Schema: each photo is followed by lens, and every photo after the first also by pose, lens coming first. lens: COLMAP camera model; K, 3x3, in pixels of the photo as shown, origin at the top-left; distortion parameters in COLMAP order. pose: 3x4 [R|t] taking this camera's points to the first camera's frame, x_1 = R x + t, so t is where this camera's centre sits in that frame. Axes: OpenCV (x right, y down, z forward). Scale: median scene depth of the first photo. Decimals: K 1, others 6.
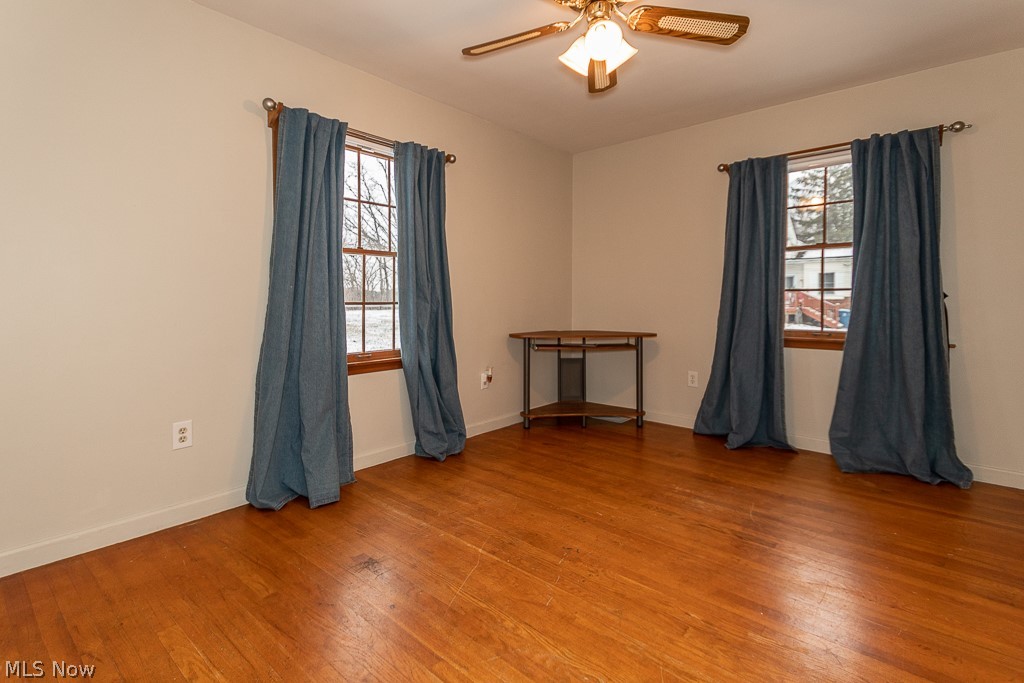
lens RADIAL K [[476.2, 0, 510.9], [0, 476.2, 317.9], [0, 0, 1]] dist [0.082934, -0.021132]
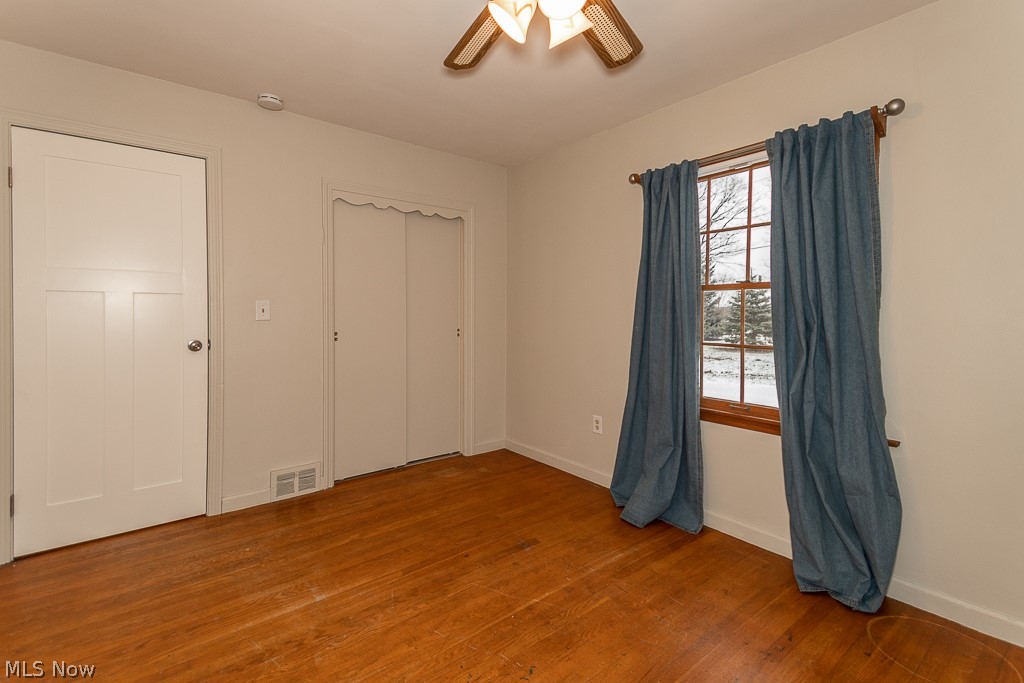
lens RADIAL K [[476.2, 0, 510.9], [0, 476.2, 317.9], [0, 0, 1]] dist [0.082934, -0.021132]
pose [[-0.176760, 0.004353, -0.984244, 0.939534], [-0.039951, 0.999134, 0.011594, -0.109862], [0.983443, 0.041371, -0.176433, 1.115866]]
